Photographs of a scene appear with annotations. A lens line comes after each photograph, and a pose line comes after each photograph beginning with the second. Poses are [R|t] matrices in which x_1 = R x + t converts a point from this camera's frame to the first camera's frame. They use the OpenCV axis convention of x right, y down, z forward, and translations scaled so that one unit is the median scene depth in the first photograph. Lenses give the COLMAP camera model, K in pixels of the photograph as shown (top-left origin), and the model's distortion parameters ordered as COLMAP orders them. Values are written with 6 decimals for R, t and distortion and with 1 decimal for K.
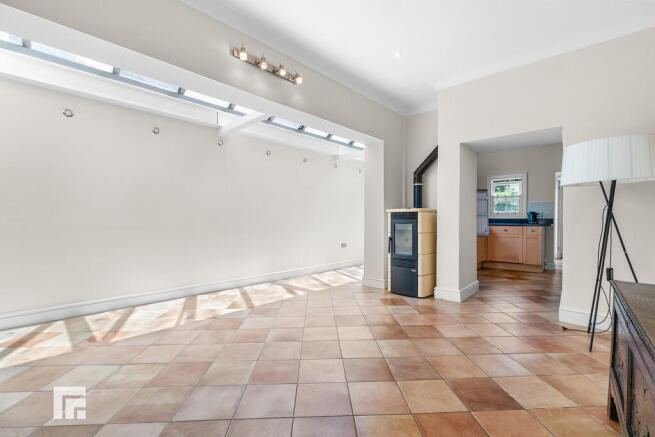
lens RADIAL K [[282.9, 0, 326.6], [0, 282.9, 221.0], [0, 0, 1]] dist [0.002336, 0.000562]
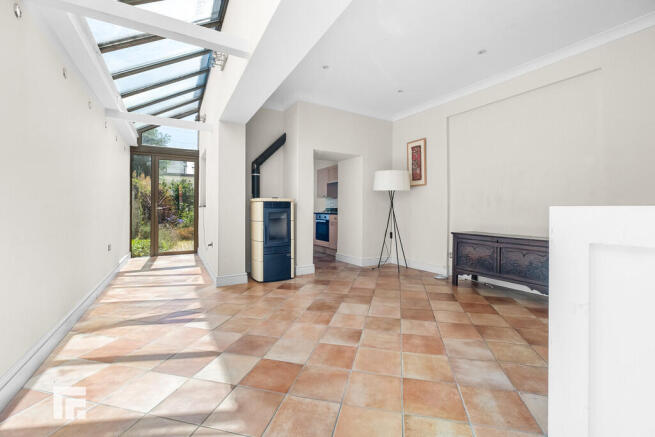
lens RADIAL K [[282.9, 0, 328.1], [0, 282.9, 211.8], [0, 0, 1]] dist [0.002336, 0.000562]
pose [[0.281641, -0.013465, 0.959425, -0.772858], [0.005193, 0.999908, 0.012509, -0.005548], [-0.959506, 0.001460, 0.281685, 0.592787]]
